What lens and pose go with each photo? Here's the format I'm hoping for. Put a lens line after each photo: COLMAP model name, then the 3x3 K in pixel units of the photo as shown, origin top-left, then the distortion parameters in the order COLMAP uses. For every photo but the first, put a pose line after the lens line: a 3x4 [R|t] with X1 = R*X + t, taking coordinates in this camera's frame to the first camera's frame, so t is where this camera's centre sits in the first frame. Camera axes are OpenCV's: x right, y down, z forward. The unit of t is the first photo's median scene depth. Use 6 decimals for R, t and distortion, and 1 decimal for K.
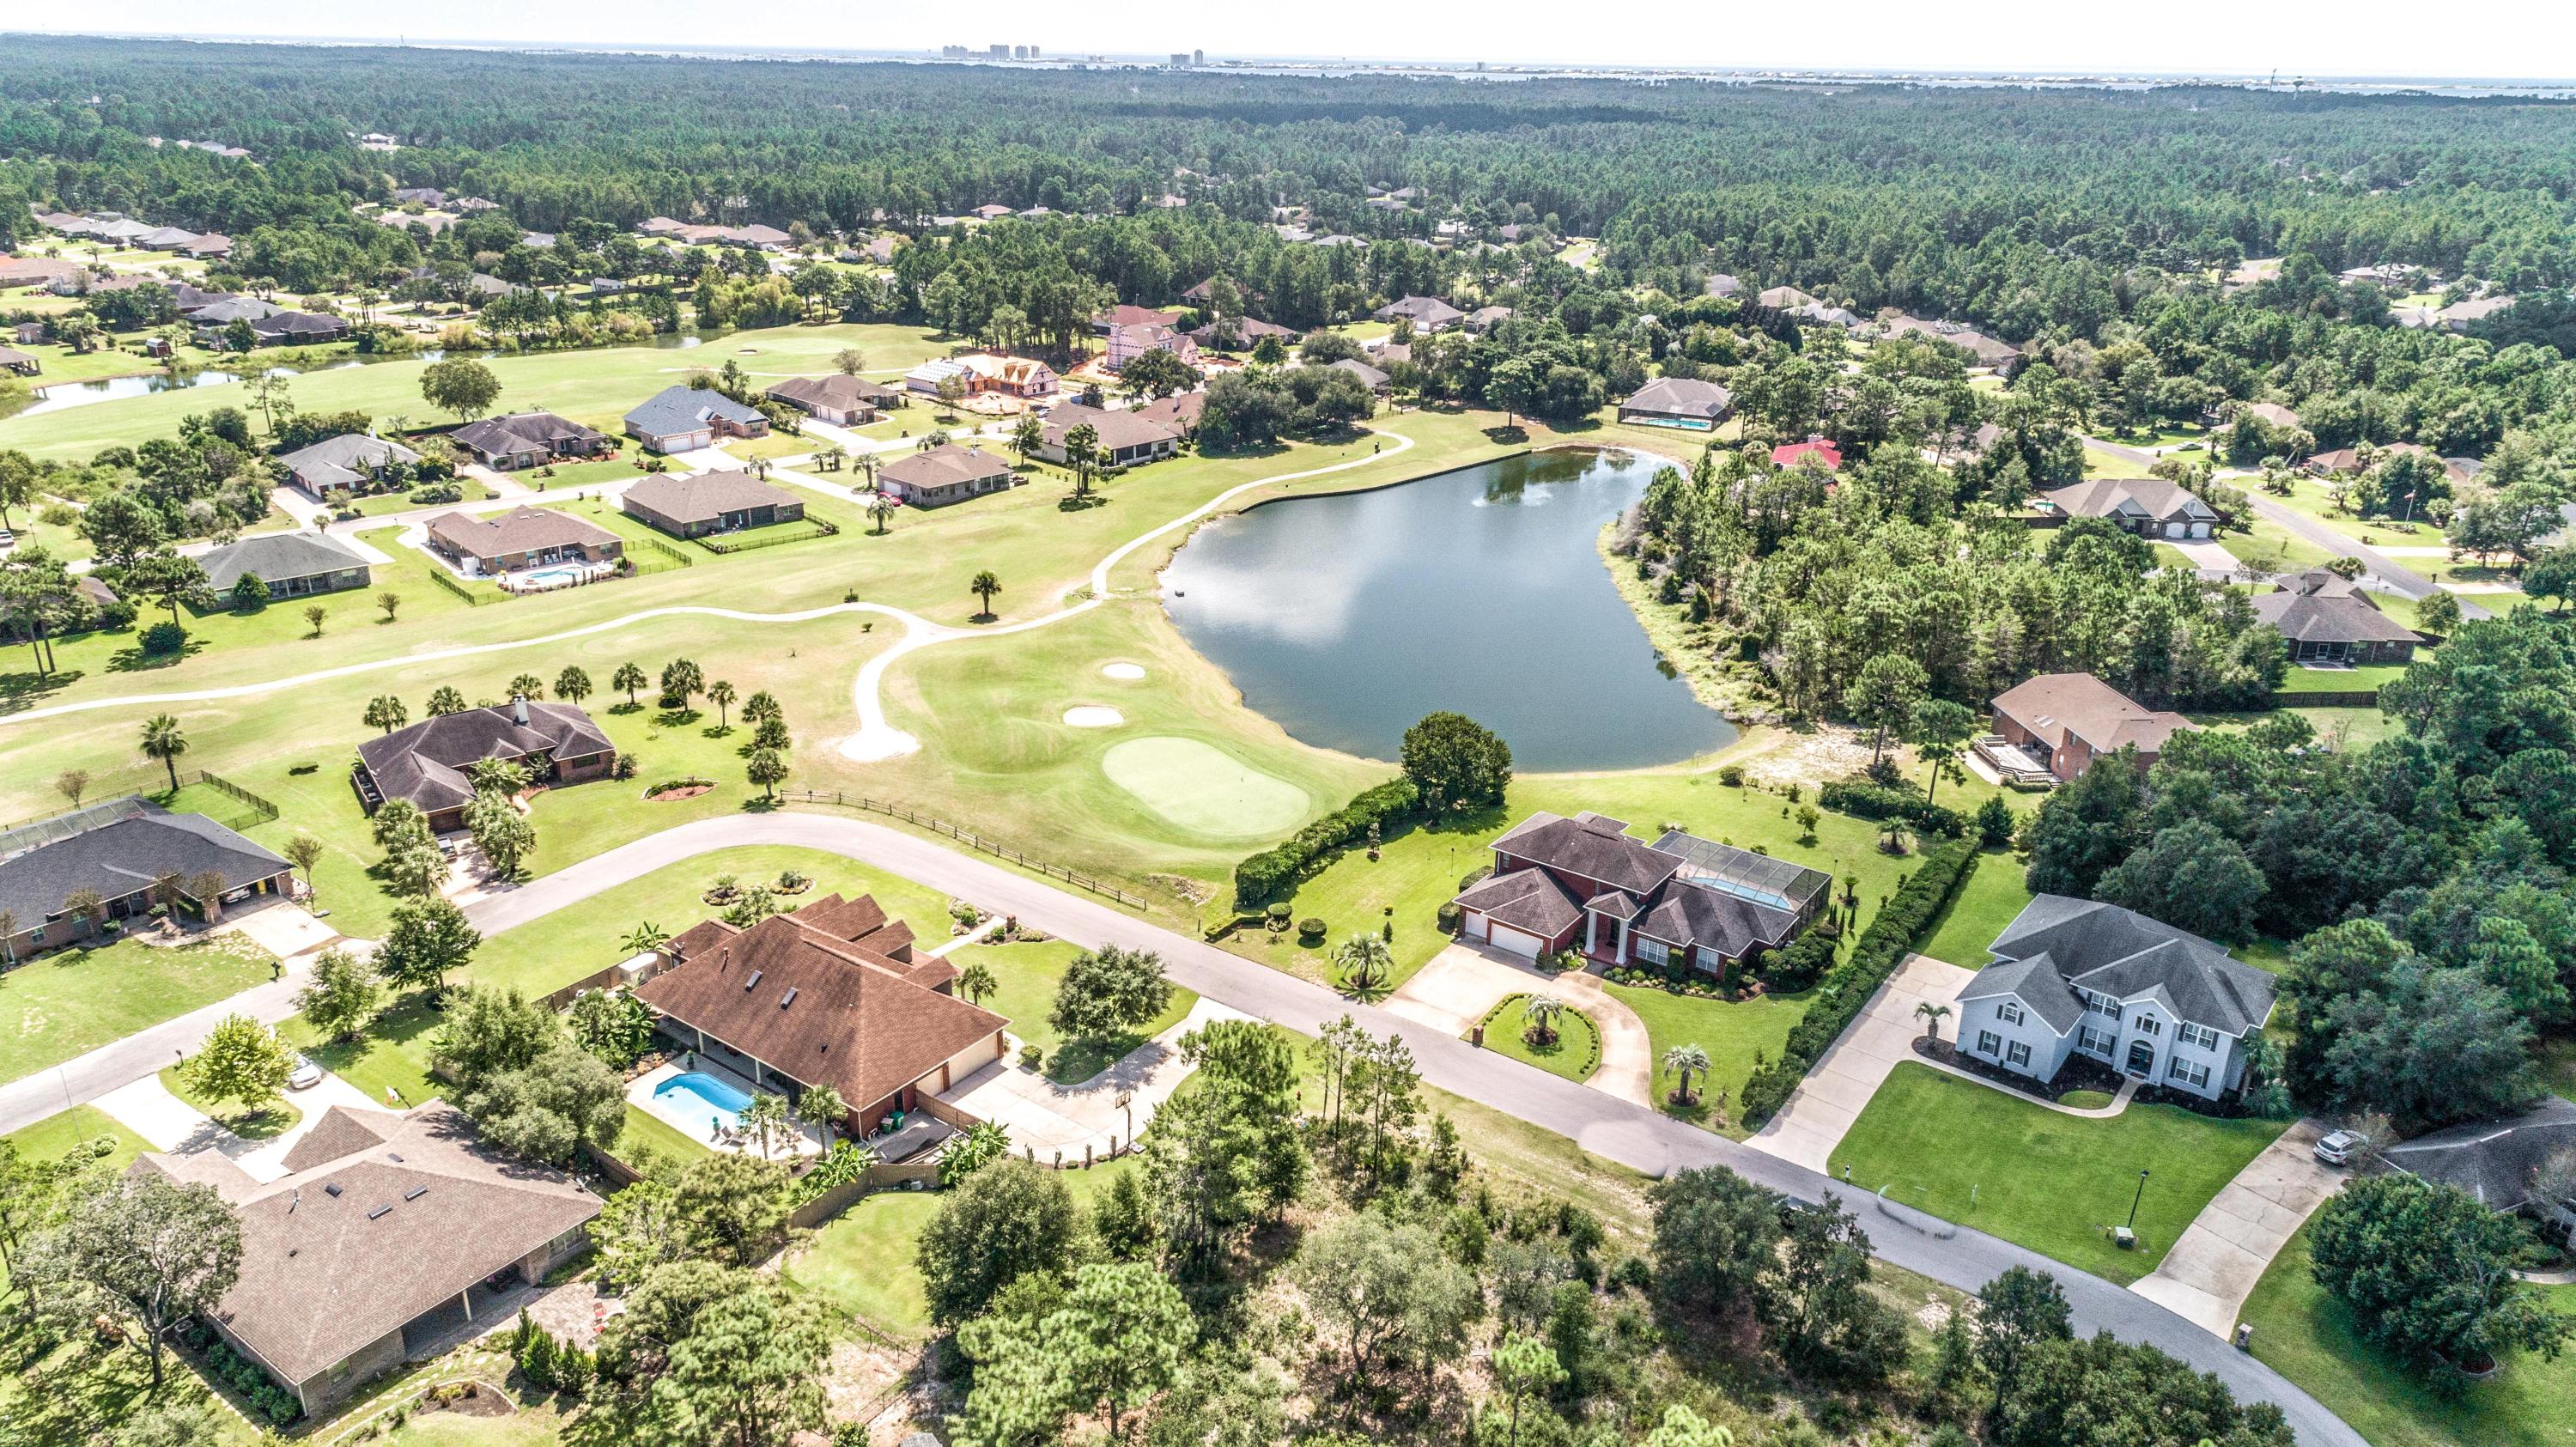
lens RADIAL K [[1754.5, 0, 1219.3], [0, 1754.5, 728.6], [0, 0, 1]] dist [0.026350, 0.000905]
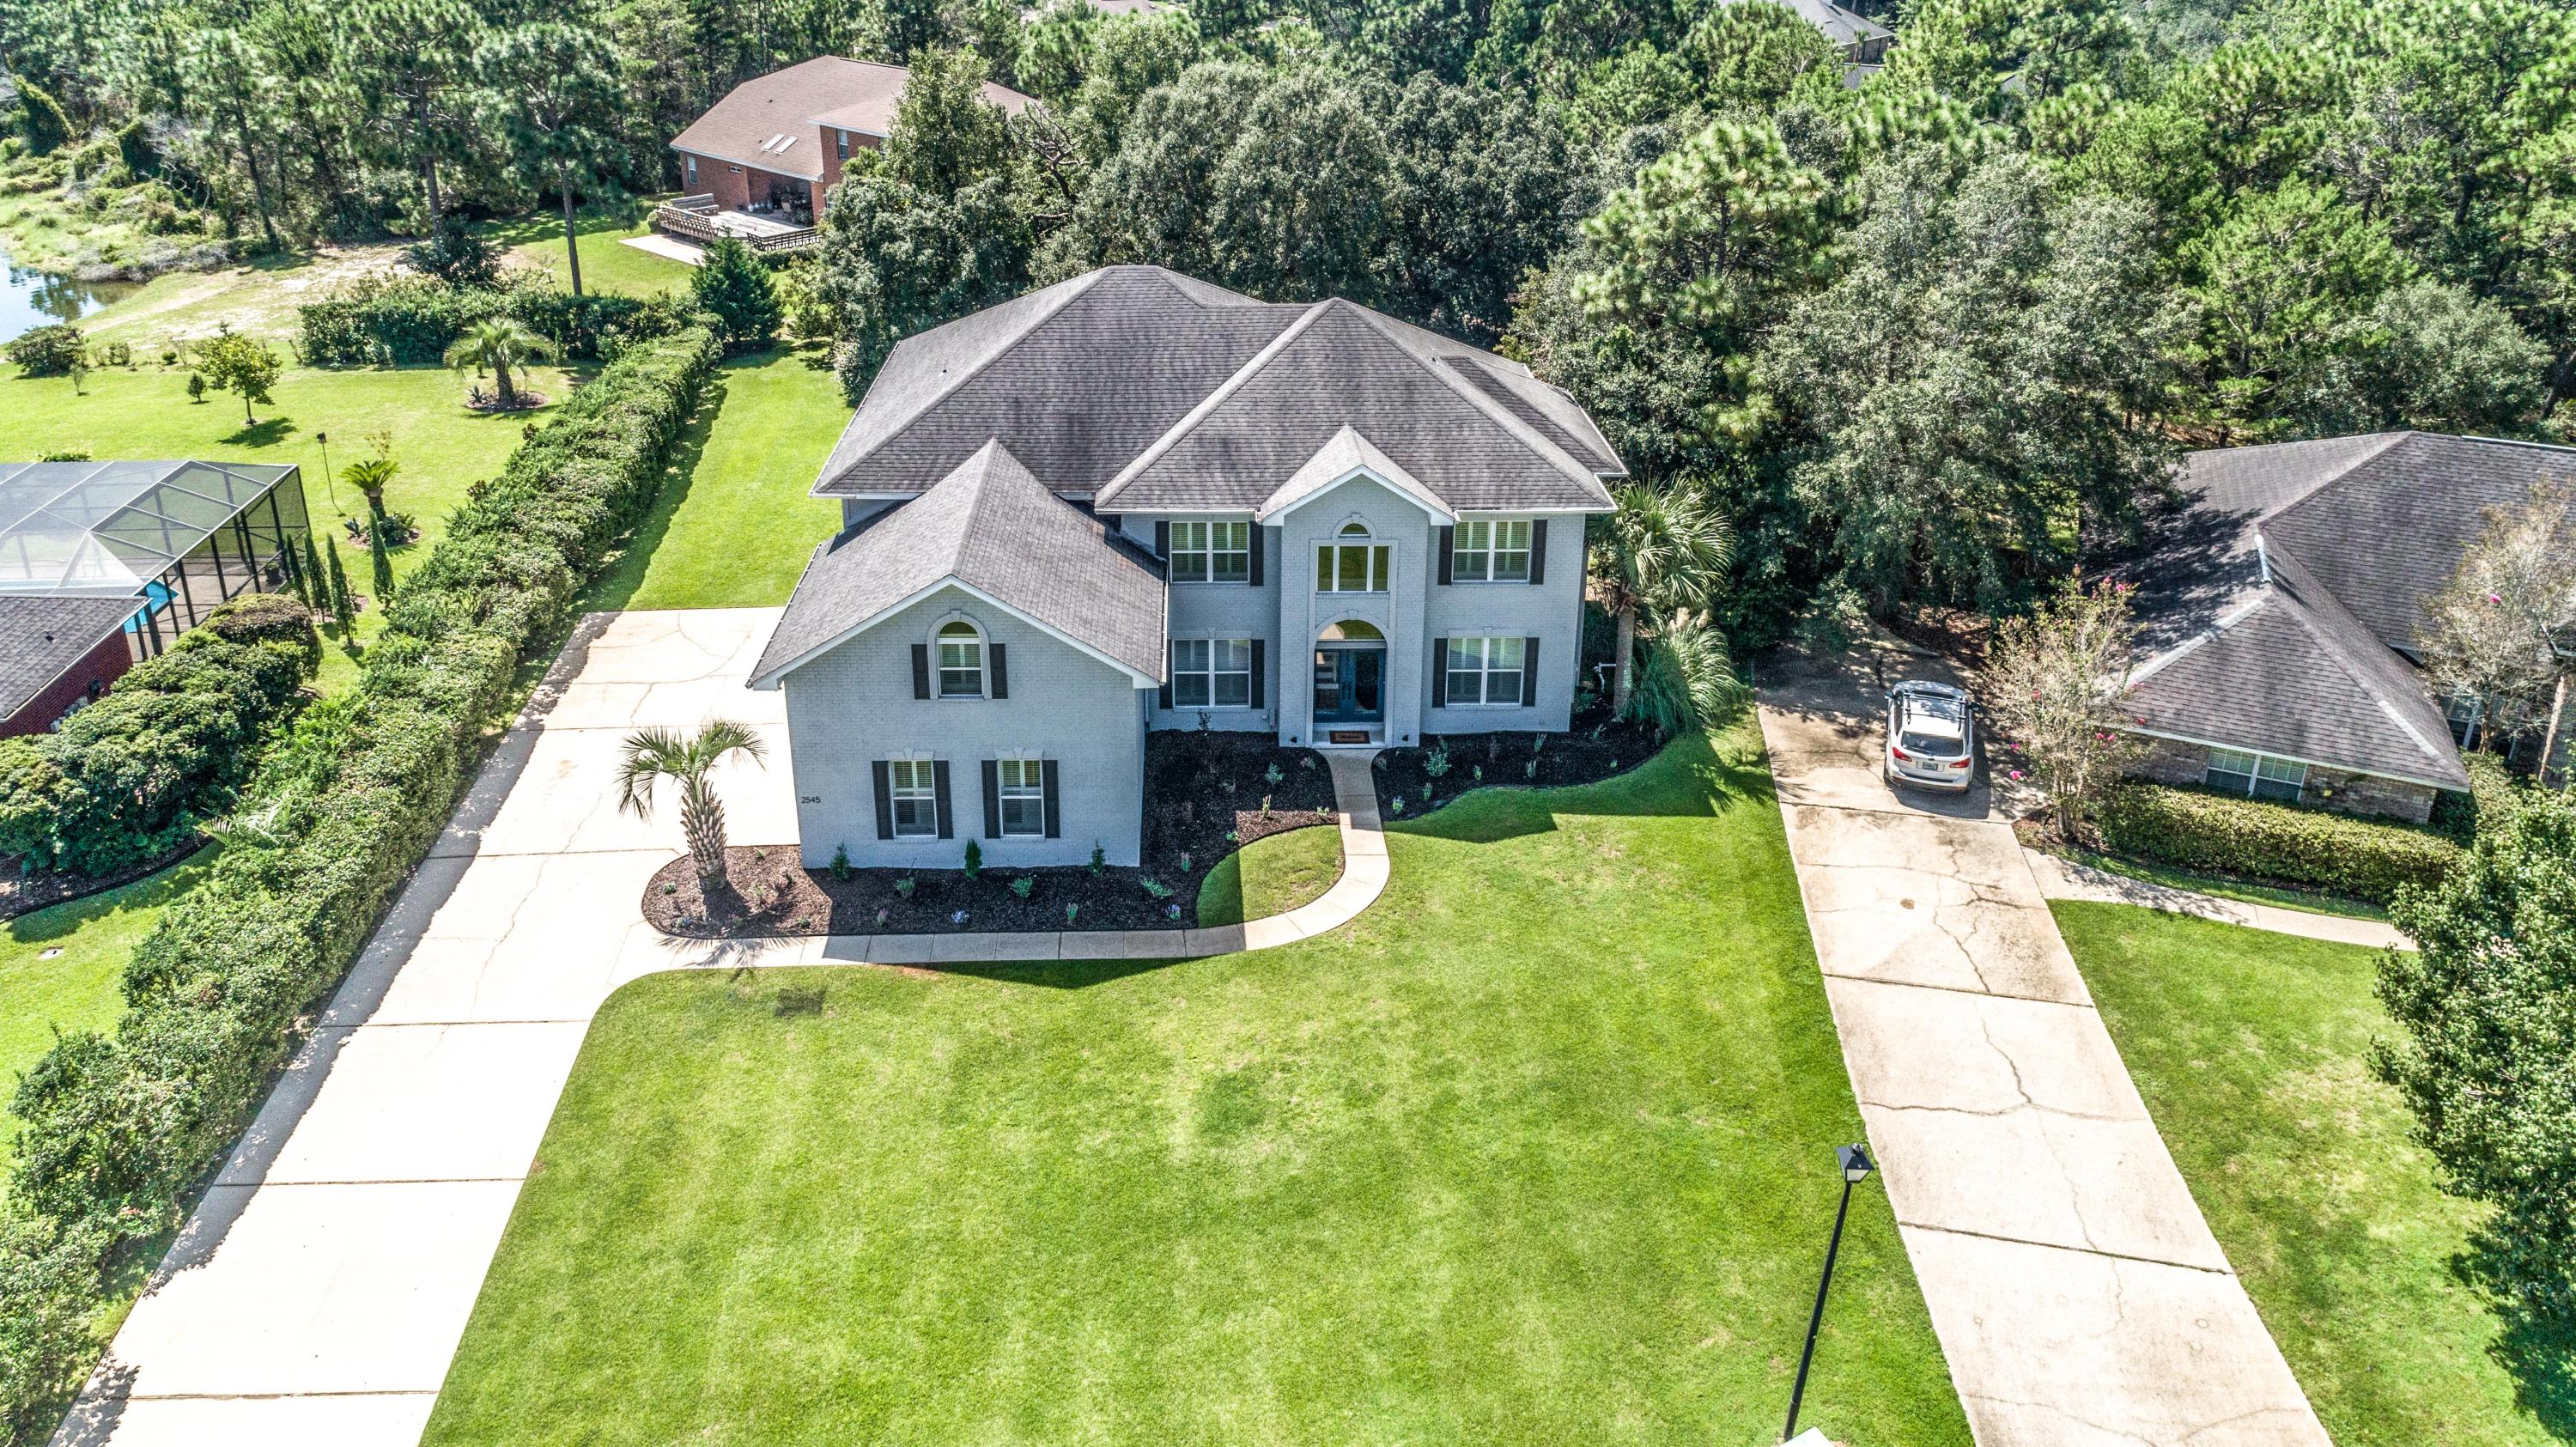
lens RADIAL K [[1783.6, 0, 1284.7], [0, 1783.6, 531.4], [0, 0, 1]] dist [0.016373, 0.003549]
pose [[0.728692, -0.239850, 0.641468, 0.252432], [0.245471, 0.965903, 0.082310, 0.105082], [-0.639338, 0.097483, 0.762722, 0.606184]]
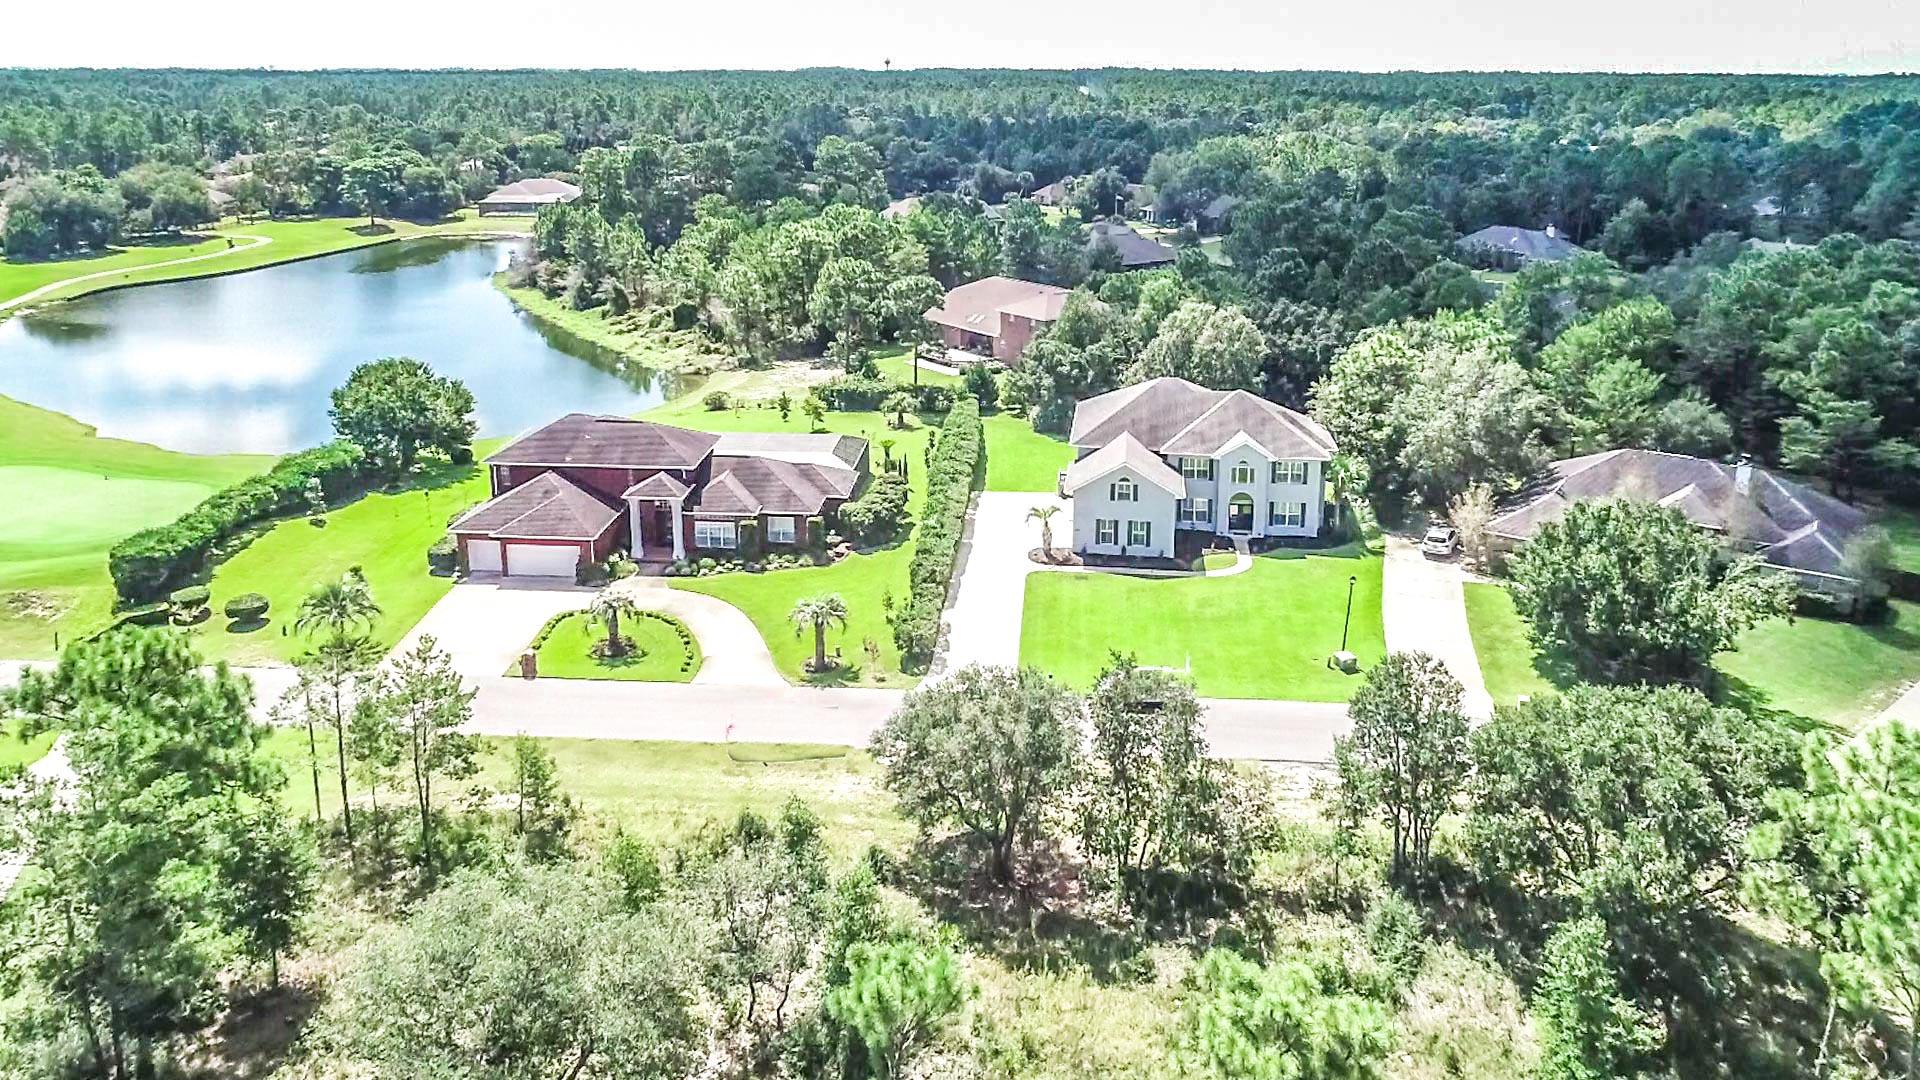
lens RADIAL K [[1429.4, 0, 933.5], [0, 1429.4, 371.2], [0, 0, 1]] dist [0.000681, 0.001661]
pose [[0.844083, -0.116579, 0.523386, -0.002447], [0.203022, 0.972894, -0.110718, 0.129221], [-0.496292, 0.199714, 0.844872, 0.337052]]
